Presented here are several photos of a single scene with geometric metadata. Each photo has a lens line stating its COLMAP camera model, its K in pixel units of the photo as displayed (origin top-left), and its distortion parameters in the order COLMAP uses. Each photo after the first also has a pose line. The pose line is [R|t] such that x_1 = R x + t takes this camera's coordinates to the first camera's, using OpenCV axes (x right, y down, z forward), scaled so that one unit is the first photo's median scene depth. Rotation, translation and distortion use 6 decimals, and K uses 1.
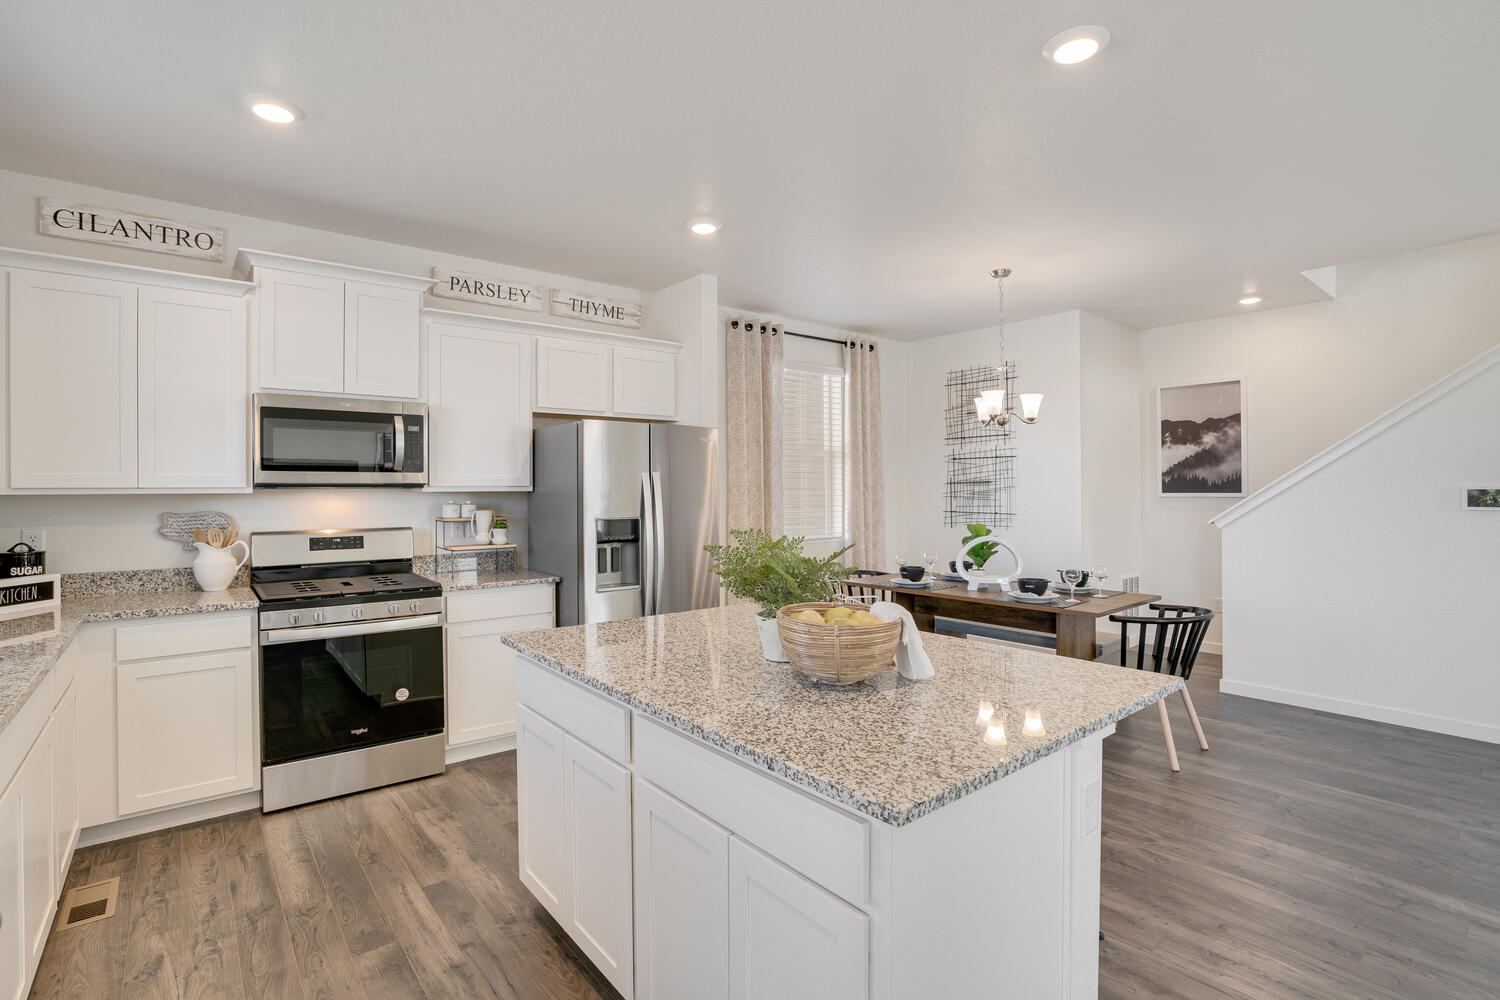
lens RADIAL K [[727.1, 0, 750.9], [0, 727.1, 496.6], [0, 0, 1]] dist [-0.035201, 0.019259]
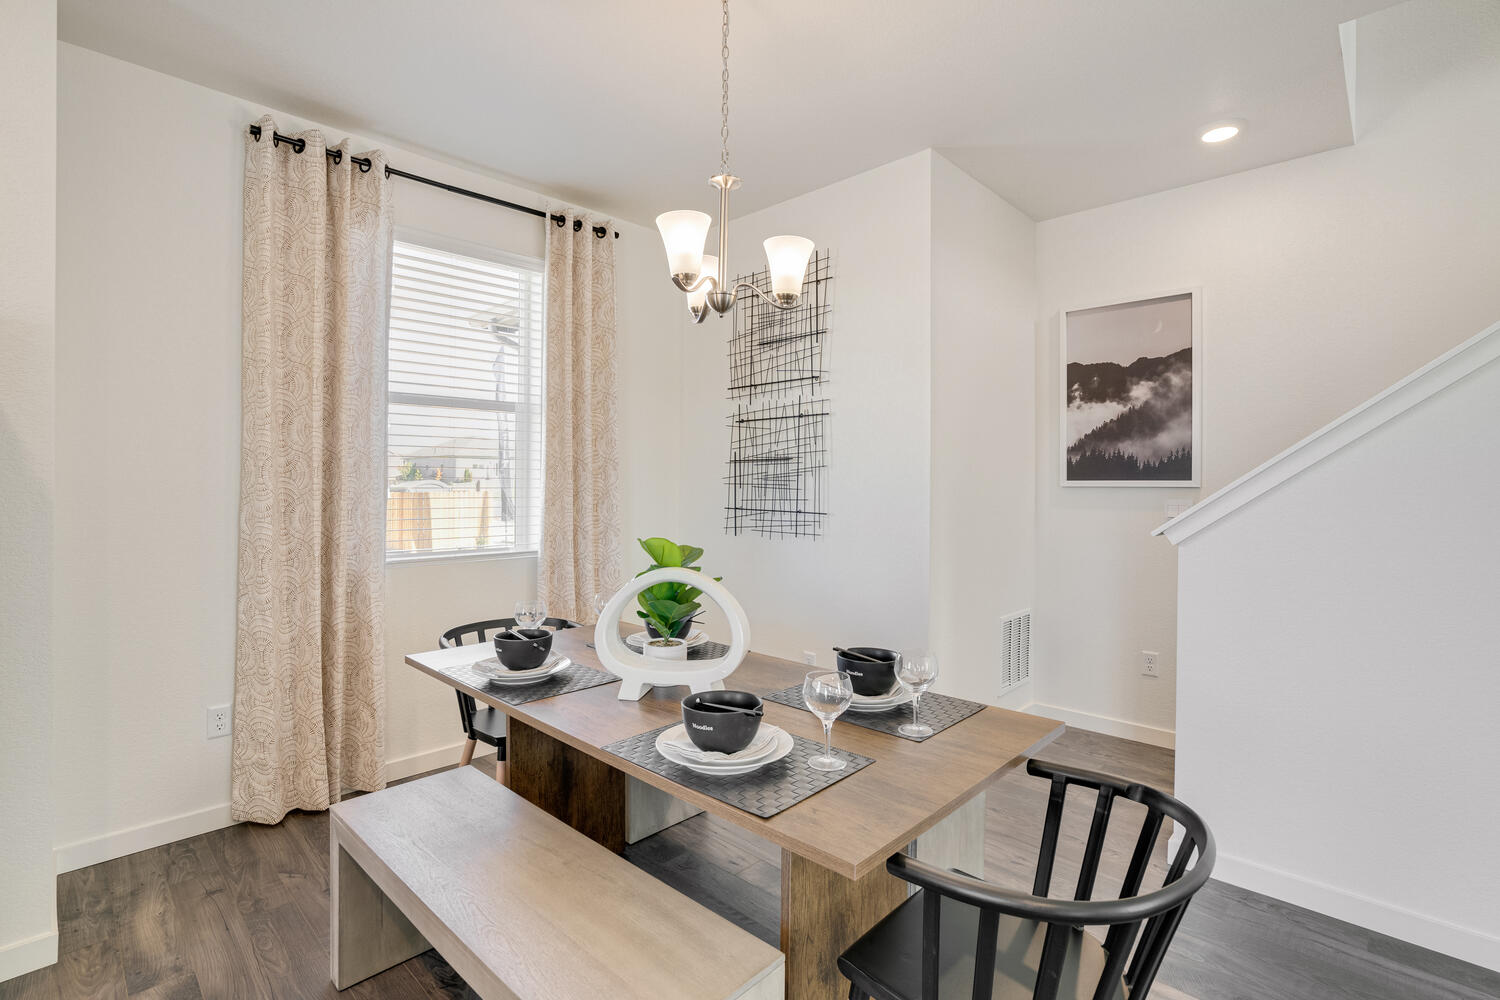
lens RADIAL K [[727.1, 0, 746.2], [0, 727.1, 494.2], [0, 0, 1]] dist [-0.035201, 0.019259]
pose [[0.994068, 0.004165, 0.108678, 0.229692], [-0.005023, 0.999958, 0.007625, 0.004412], [-0.108642, -0.008126, 0.994048, 0.414403]]
